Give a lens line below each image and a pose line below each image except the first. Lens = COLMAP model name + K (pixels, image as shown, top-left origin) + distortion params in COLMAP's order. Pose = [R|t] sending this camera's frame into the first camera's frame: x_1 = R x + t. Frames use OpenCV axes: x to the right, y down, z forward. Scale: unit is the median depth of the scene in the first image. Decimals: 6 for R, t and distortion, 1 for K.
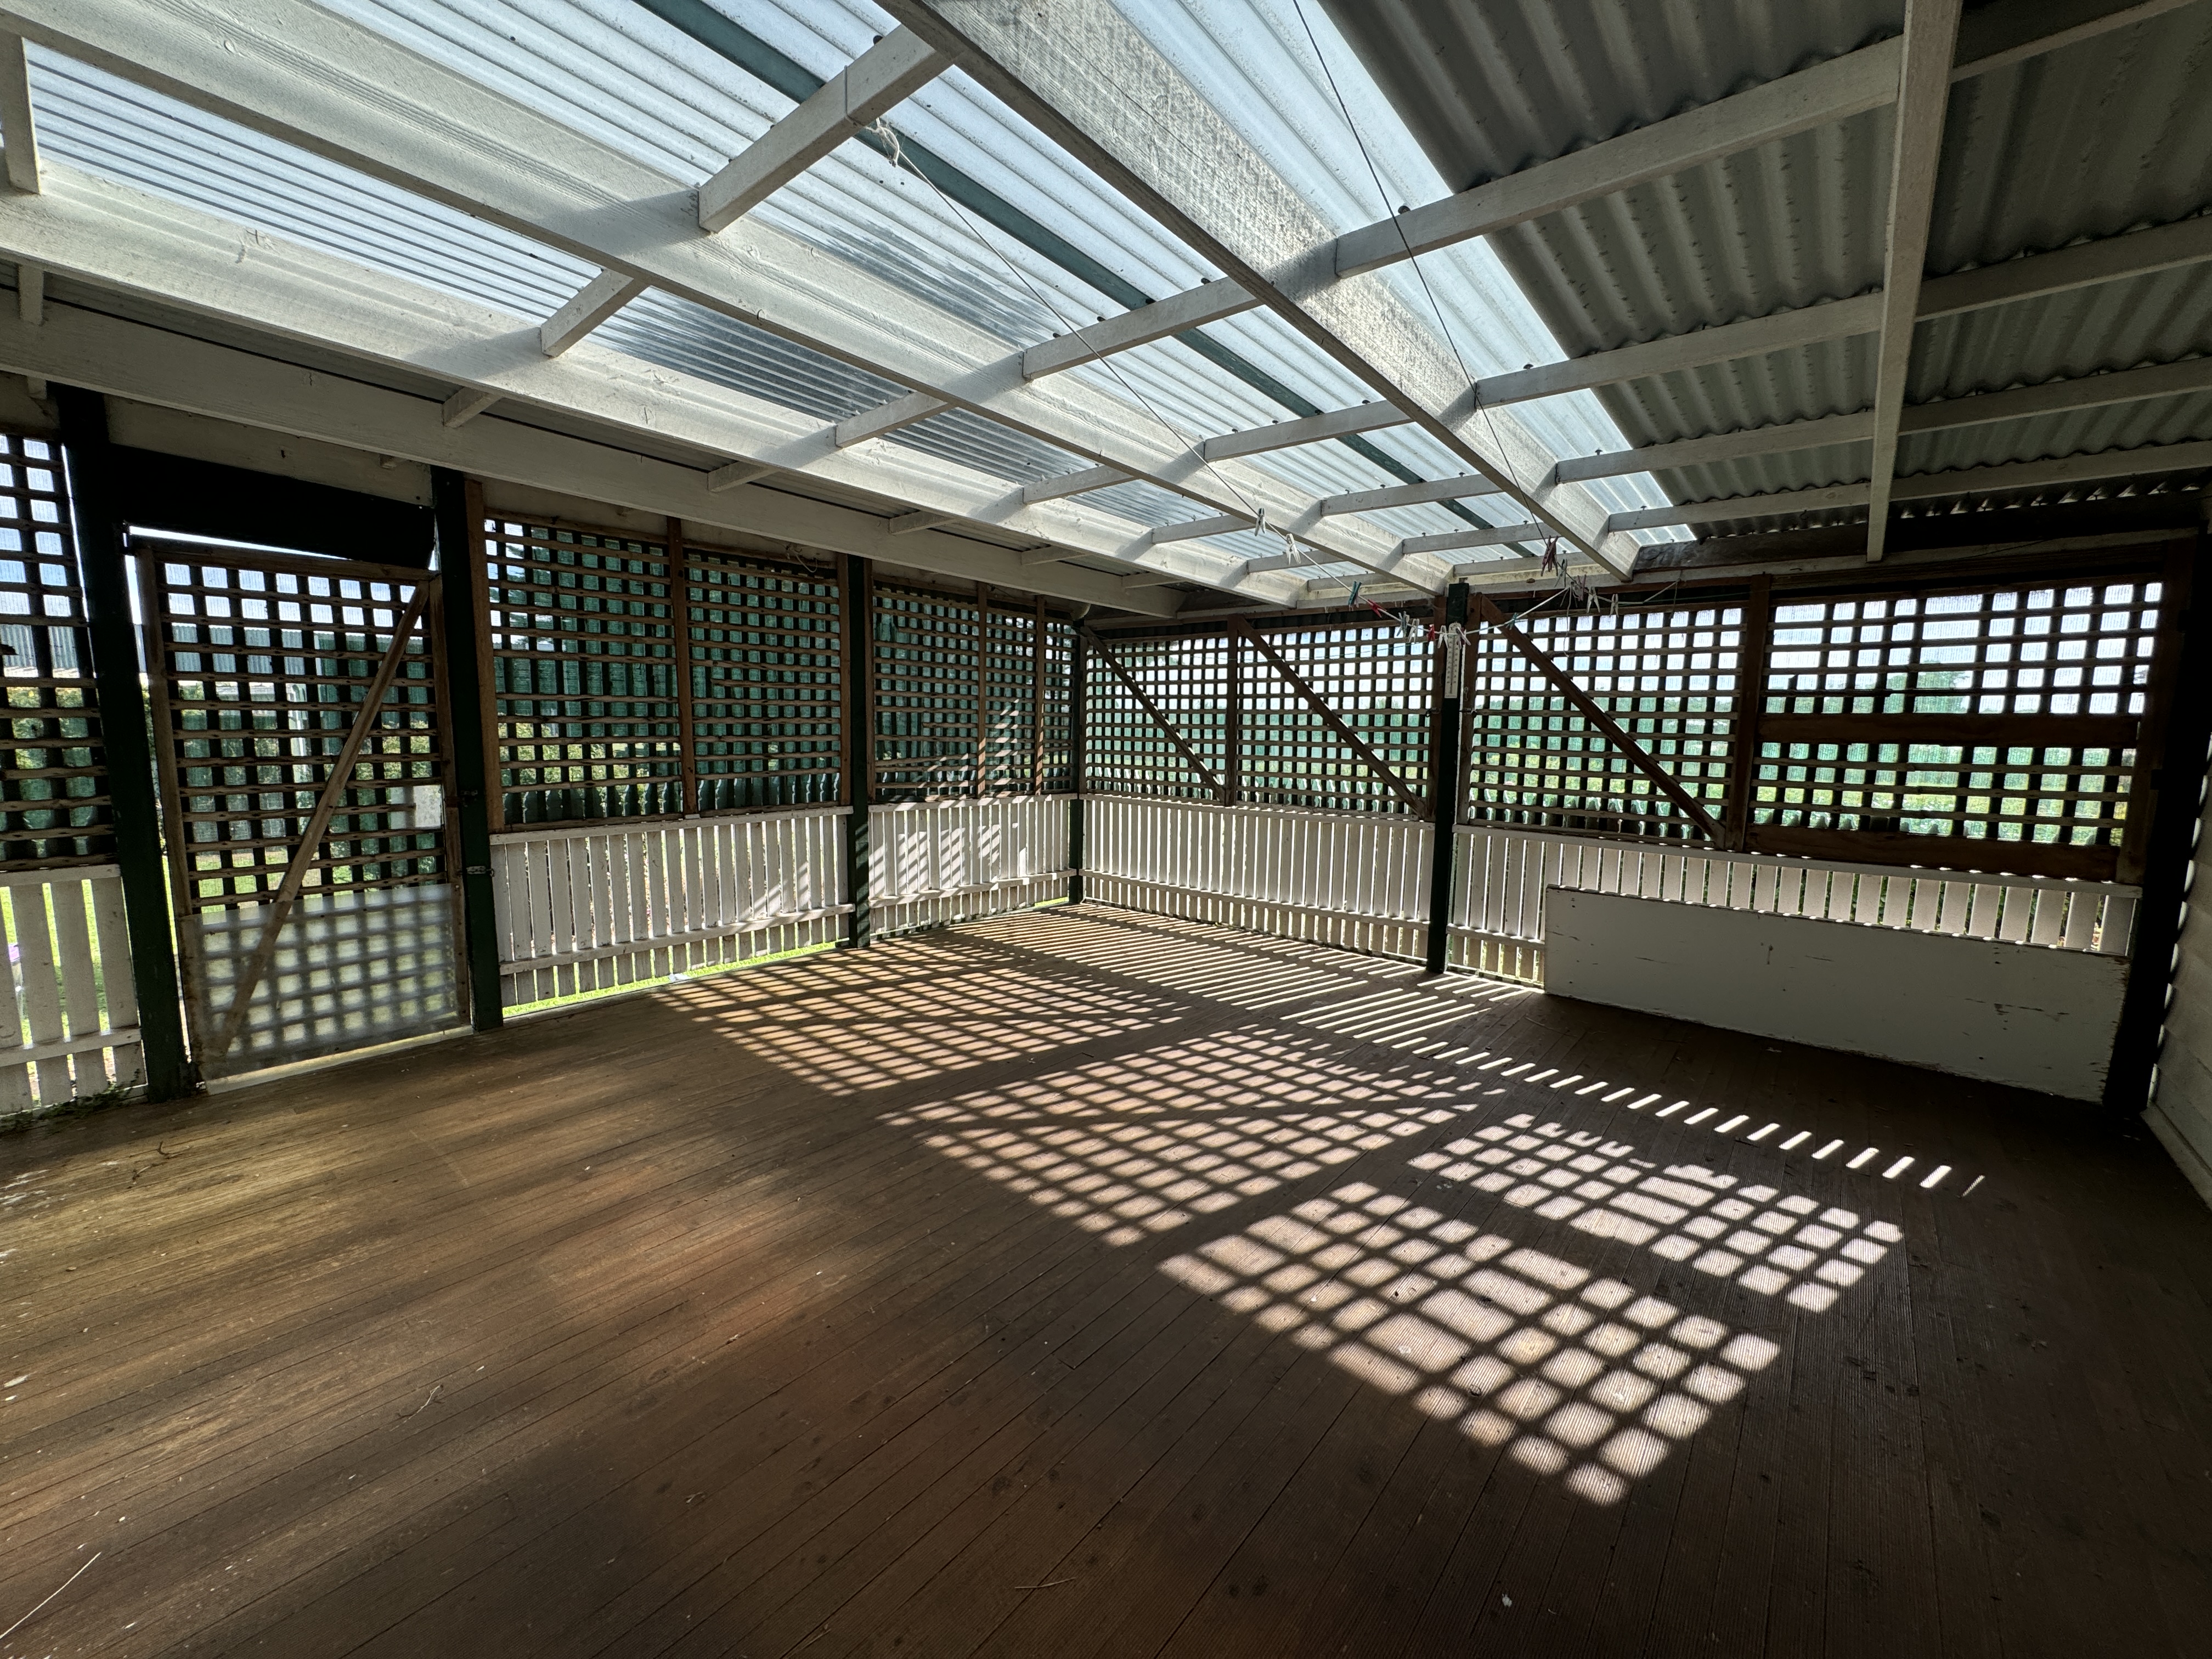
lens RADIAL K [[884.3, 0, 1102.2], [0, 884.3, 833.0], [0, 0, 1]] dist [-0.002323, 0.000068]
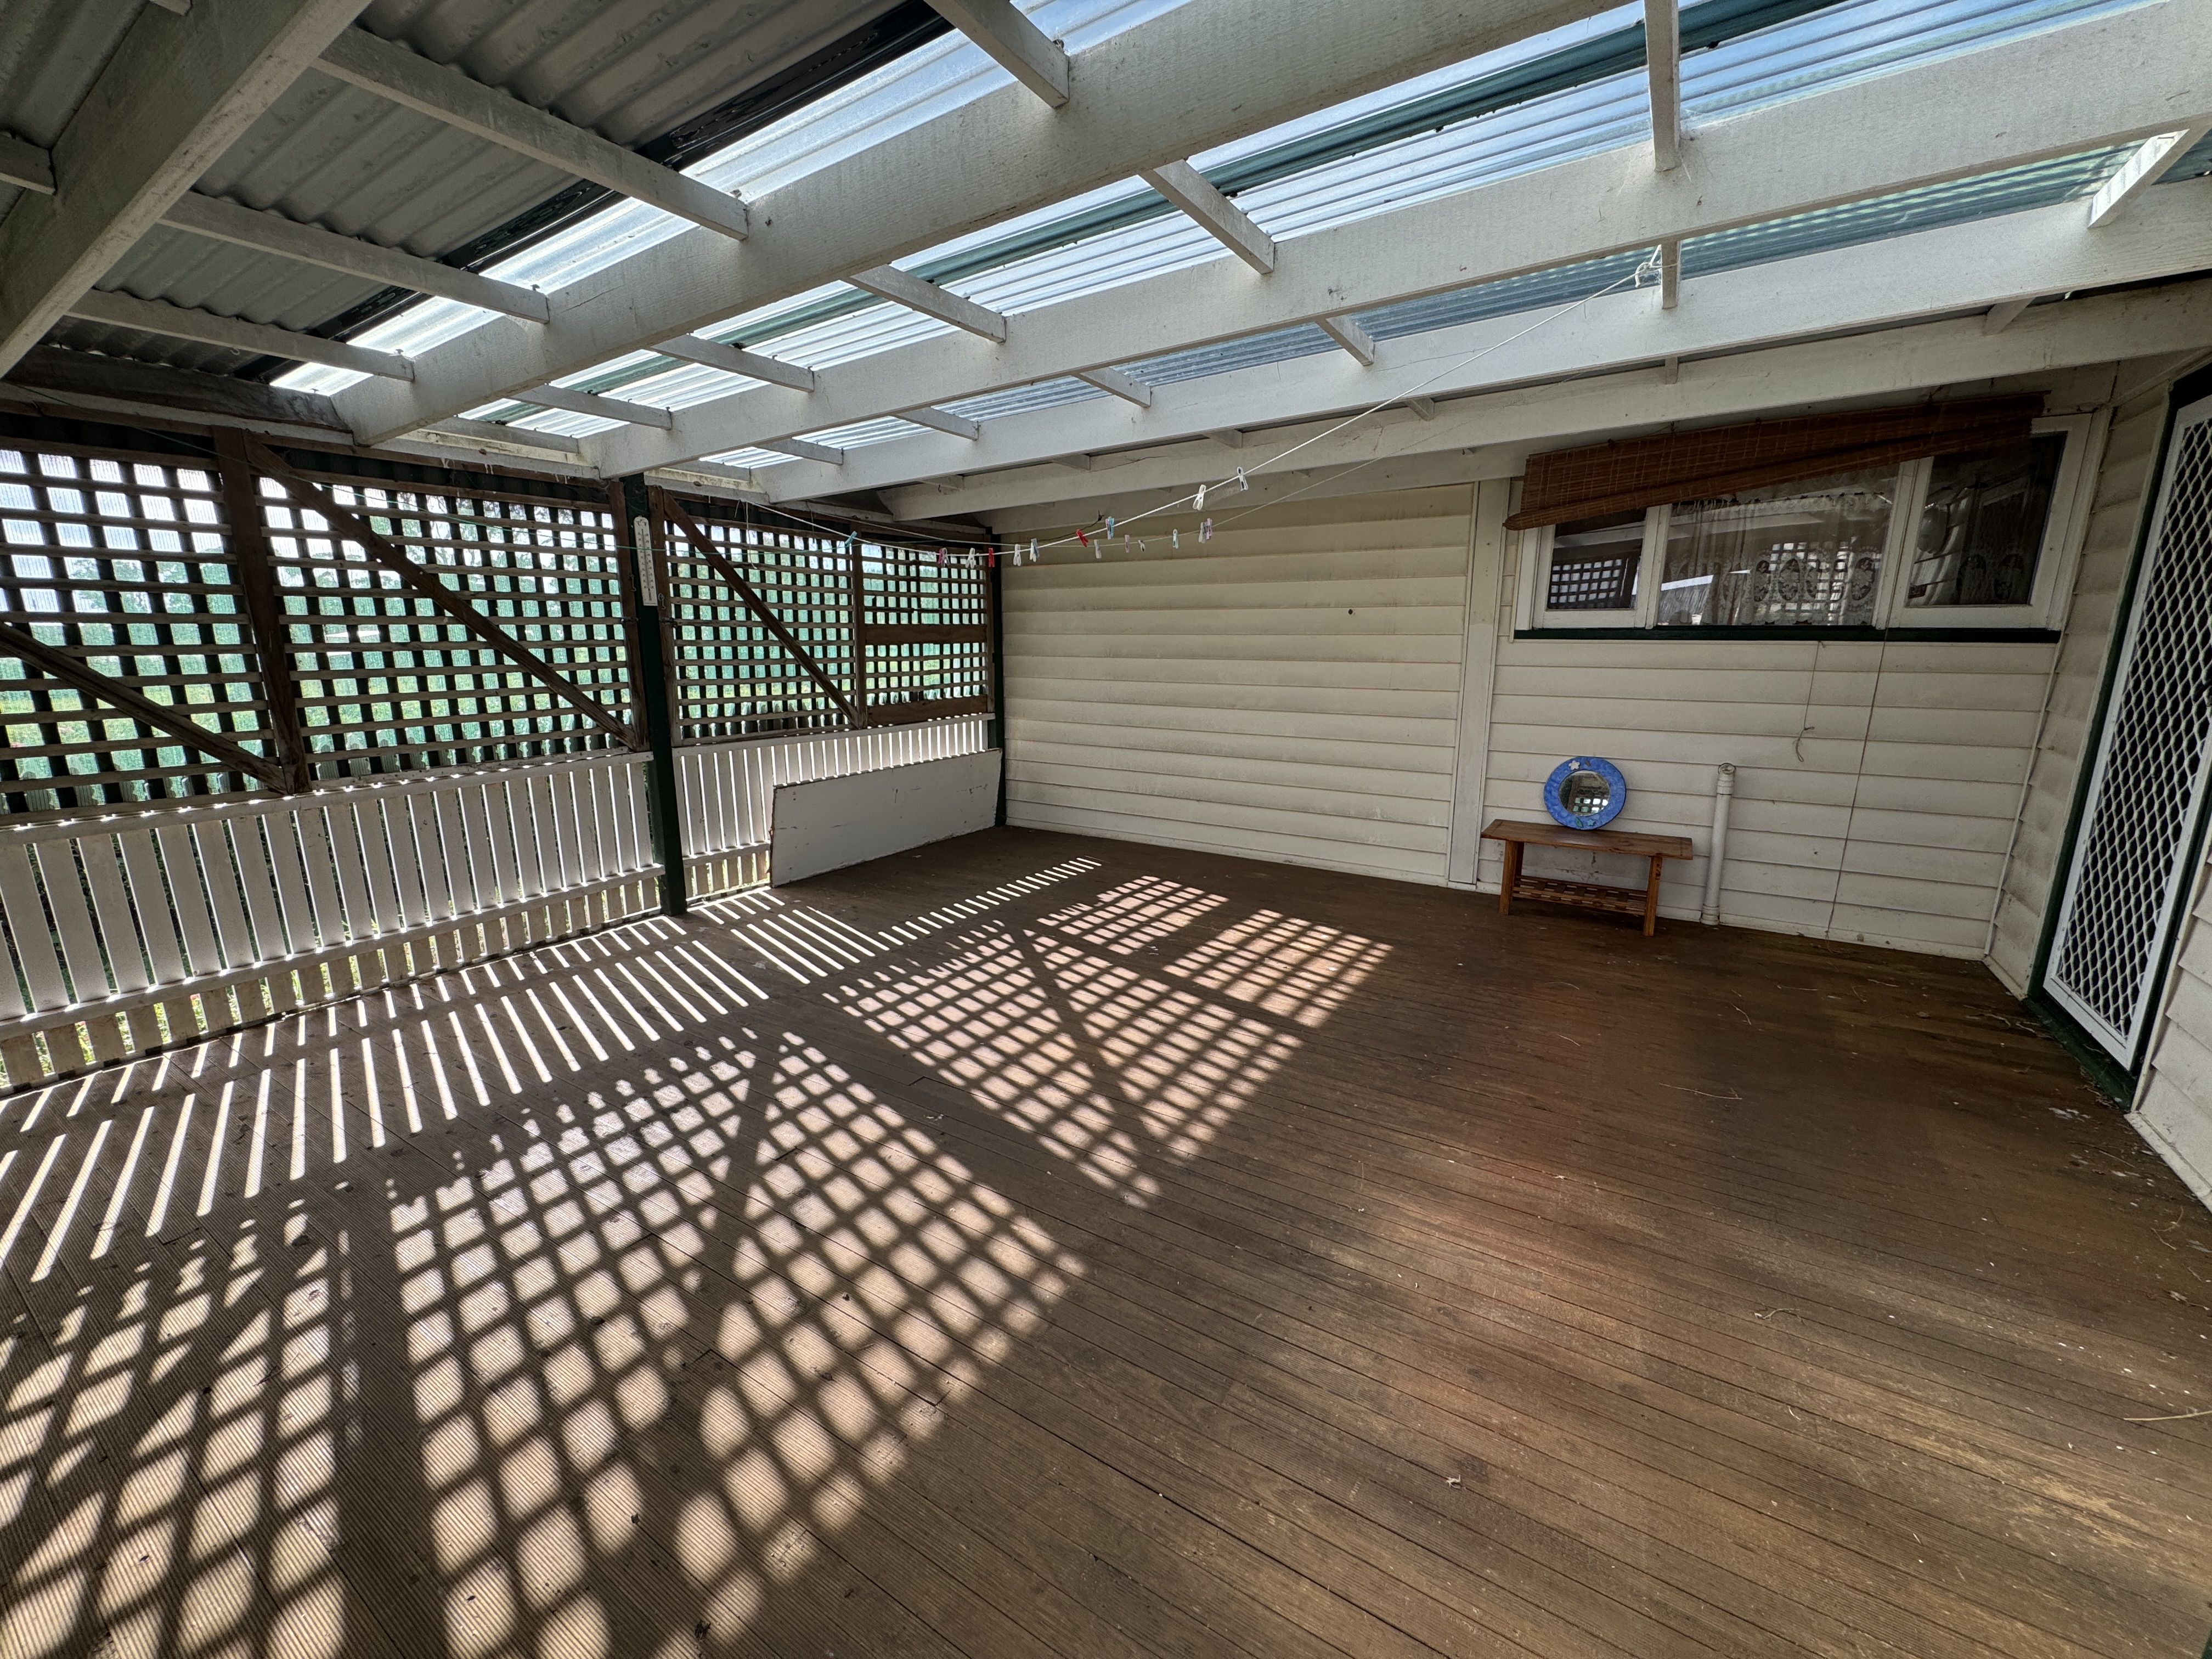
lens RADIAL K [[884.3, 0, 1102.2], [0, 884.3, 833.0], [0, 0, 1]] dist [-0.002323, 0.000068]
pose [[-0.148951, -0.228977, 0.961968, -0.750237], [0.127153, 0.960309, 0.248270, -0.128480], [-0.980635, 0.159297, -0.113924, 0.926021]]
